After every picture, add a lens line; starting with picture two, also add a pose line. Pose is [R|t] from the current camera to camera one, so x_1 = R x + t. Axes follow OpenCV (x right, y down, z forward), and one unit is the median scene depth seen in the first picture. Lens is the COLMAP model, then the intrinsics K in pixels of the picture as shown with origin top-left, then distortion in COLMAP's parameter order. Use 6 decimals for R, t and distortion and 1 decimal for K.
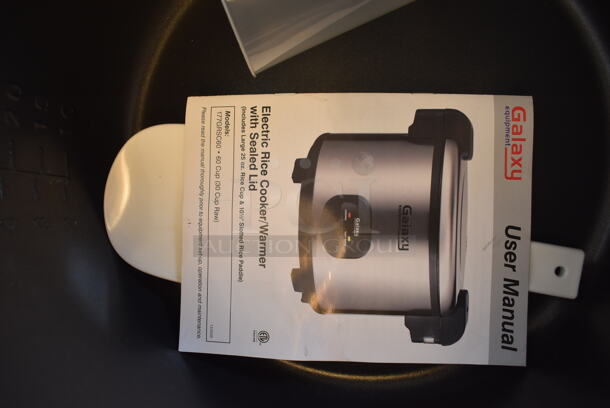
lens RADIAL K [[488.7, 0, 305.0], [0, 488.7, 204.0], [0, 0, 1]] dist [-0.095036, 0.003925]
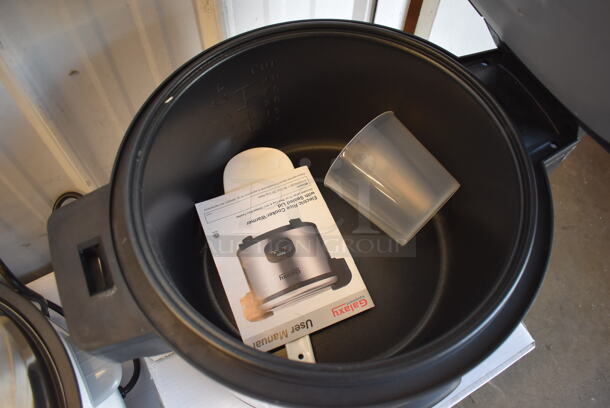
lens RADIAL K [[488.7, 0, 305.0], [0, 488.7, 204.0], [0, 0, 1]] dist [-0.095036, 0.003925]
pose [[0.403064, 0.866716, -0.293841, 0.573570], [-0.914951, 0.374578, -0.150186, 0.187215], [-0.020102, 0.329384, 0.943982, -1.058970]]
